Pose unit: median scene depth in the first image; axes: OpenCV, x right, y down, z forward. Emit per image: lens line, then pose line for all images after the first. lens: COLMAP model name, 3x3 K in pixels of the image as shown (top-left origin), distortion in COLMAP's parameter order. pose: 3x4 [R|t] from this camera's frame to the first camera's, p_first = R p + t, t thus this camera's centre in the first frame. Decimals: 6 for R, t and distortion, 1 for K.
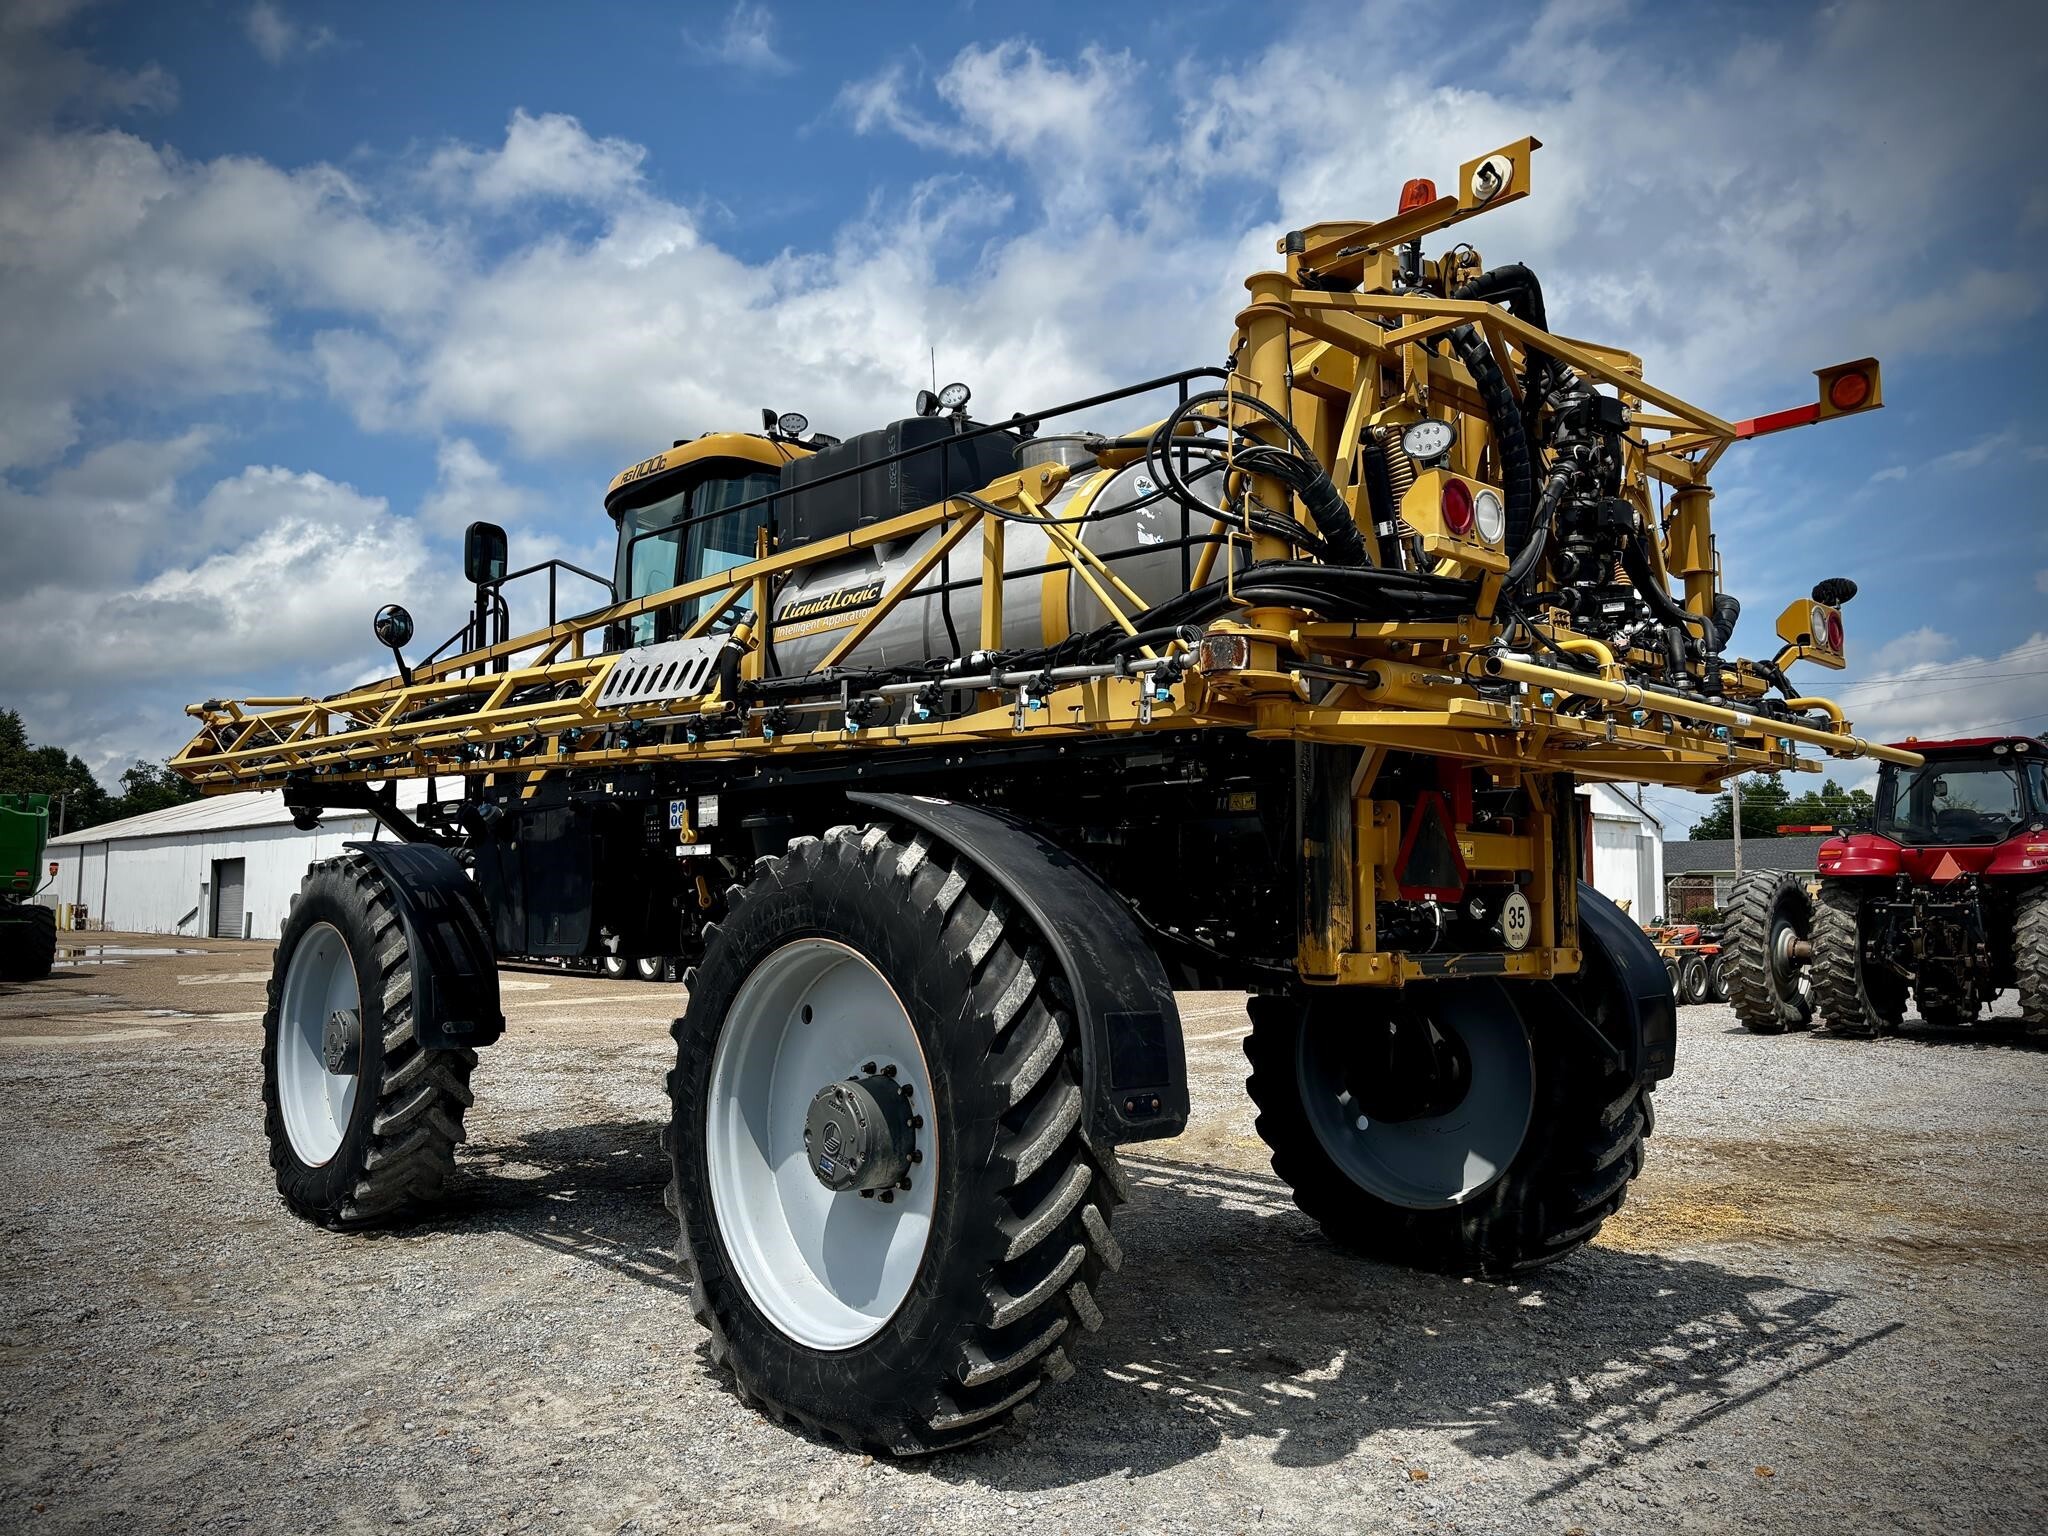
lens RADIAL K [[1526.3, 0, 1027.6], [0, 1526.3, 776.1], [0, 0, 1]] dist [0.027903, -0.004254]
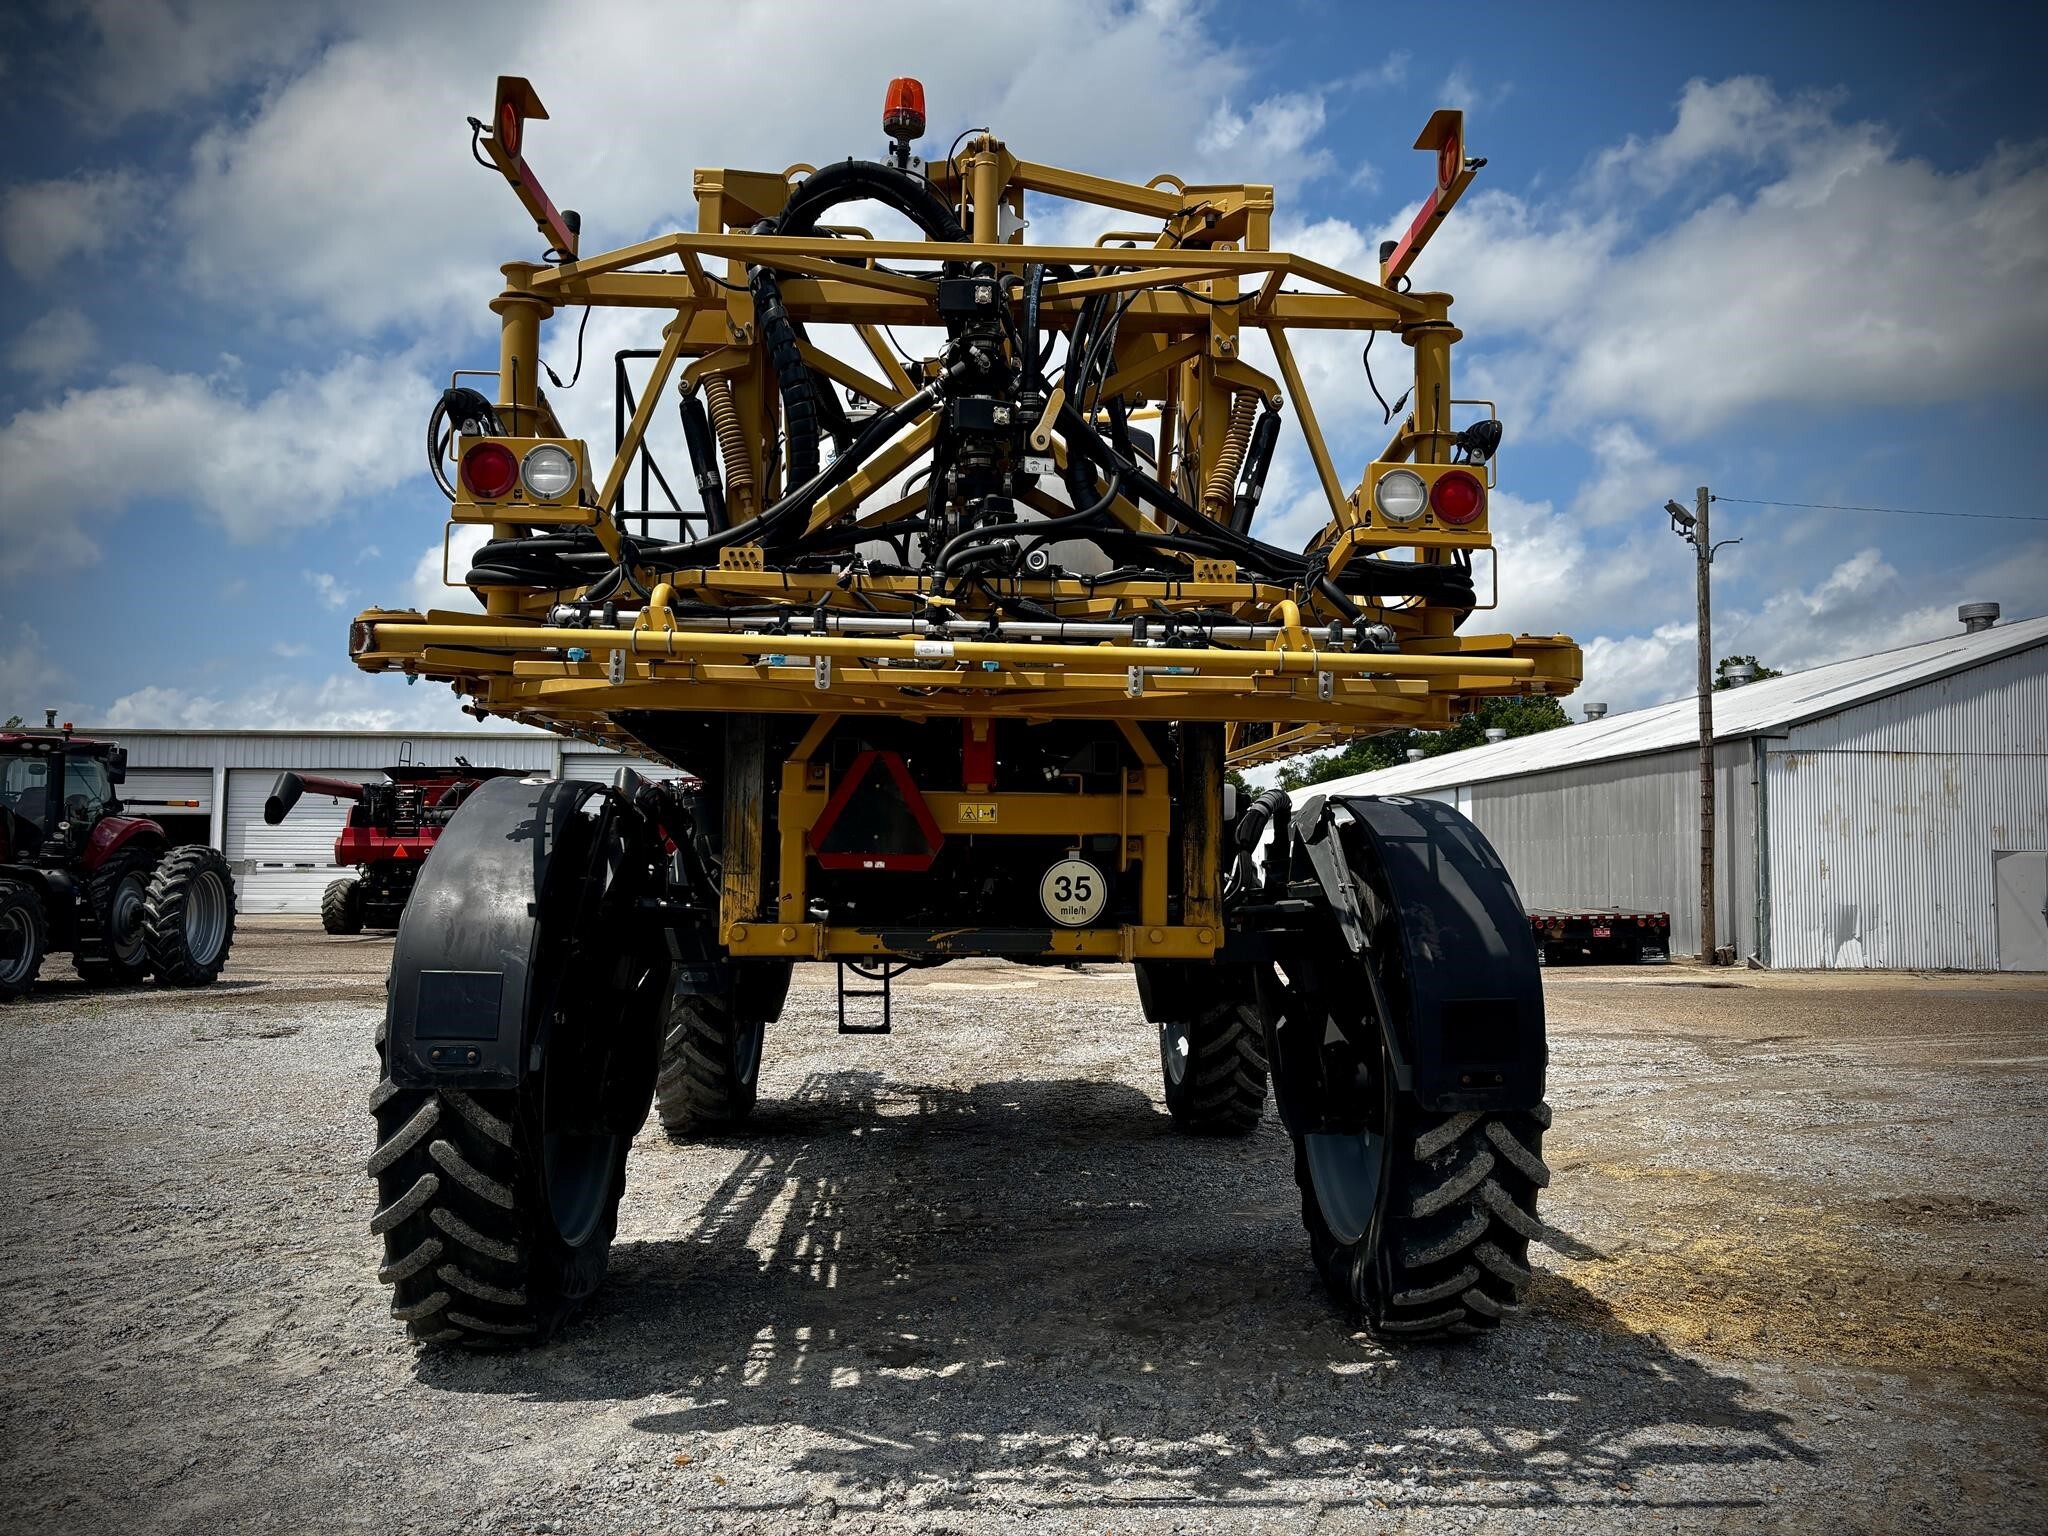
lens RADIAL K [[1535.7, 0, 1052.9], [0, 1535.7, 774.8], [0, 0, 1]] dist [0.060146, -0.062176]
pose [[0.768959, -0.040931, -0.637987, 0.884908], [0.047684, 0.998841, -0.006610, 0.034150], [0.637518, -0.025339, 0.770019, 0.335127]]
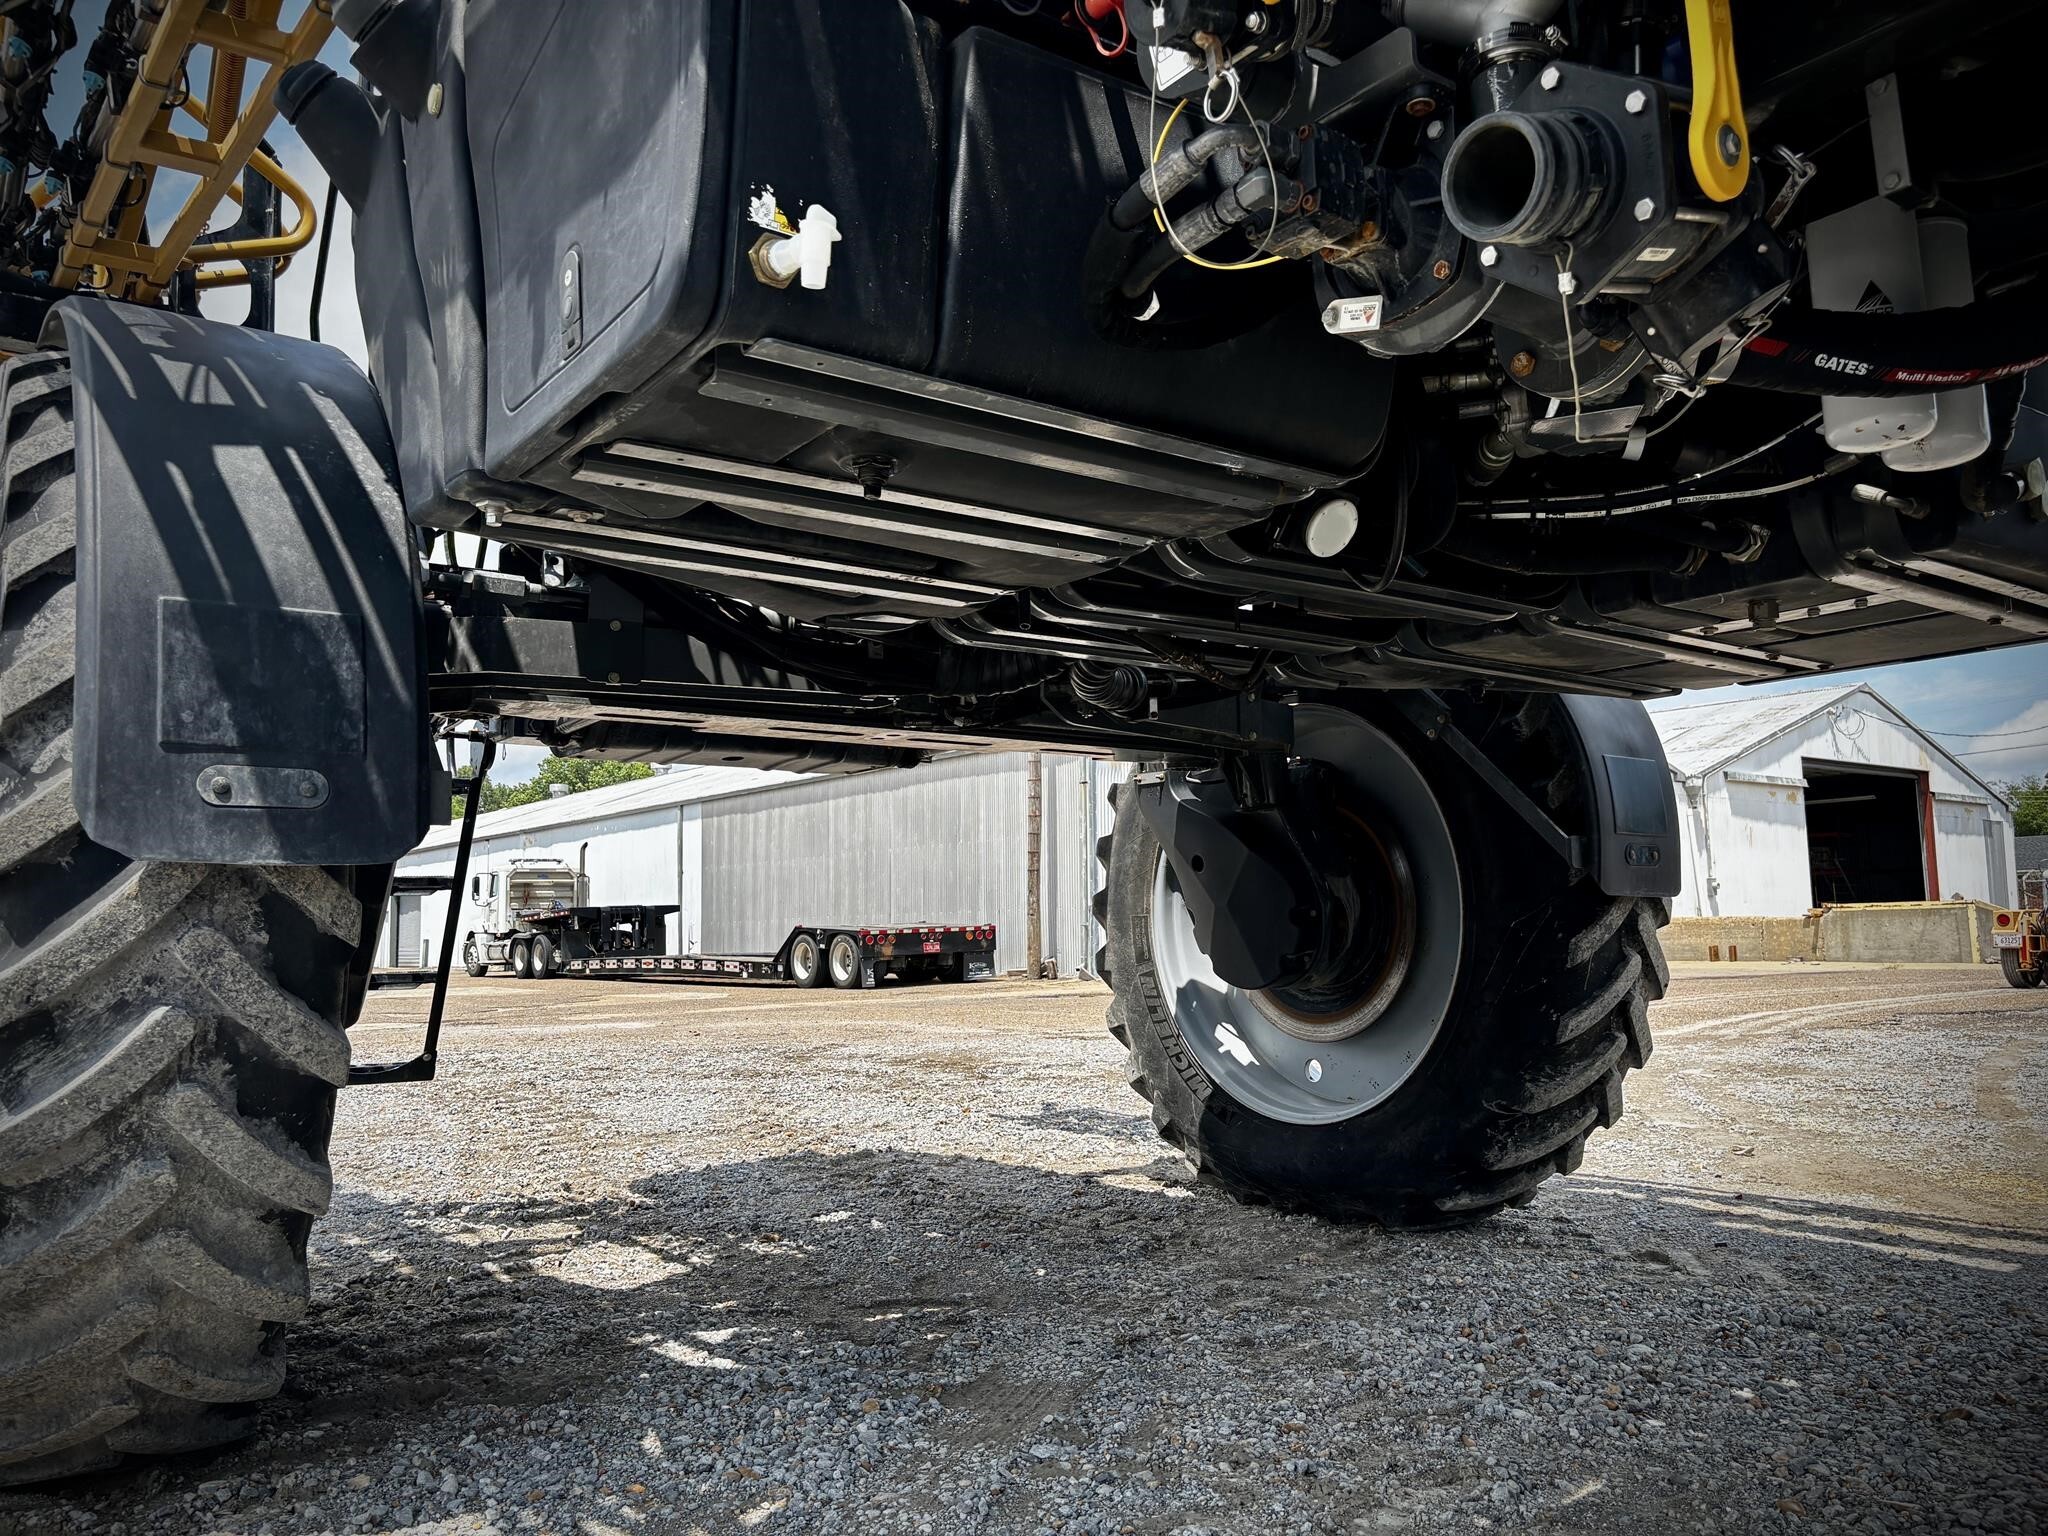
lens RADIAL K [[1530.8, 0, 1024.0], [0, 1530.8, 768.0], [0, 0, 1]] dist [0.031688, -0.001823]
pose [[0.992846, -0.029868, -0.115607, -0.286061], [0.026569, 0.999197, -0.029978, 0.239557], [0.116409, 0.026692, 0.992843, 1.034085]]
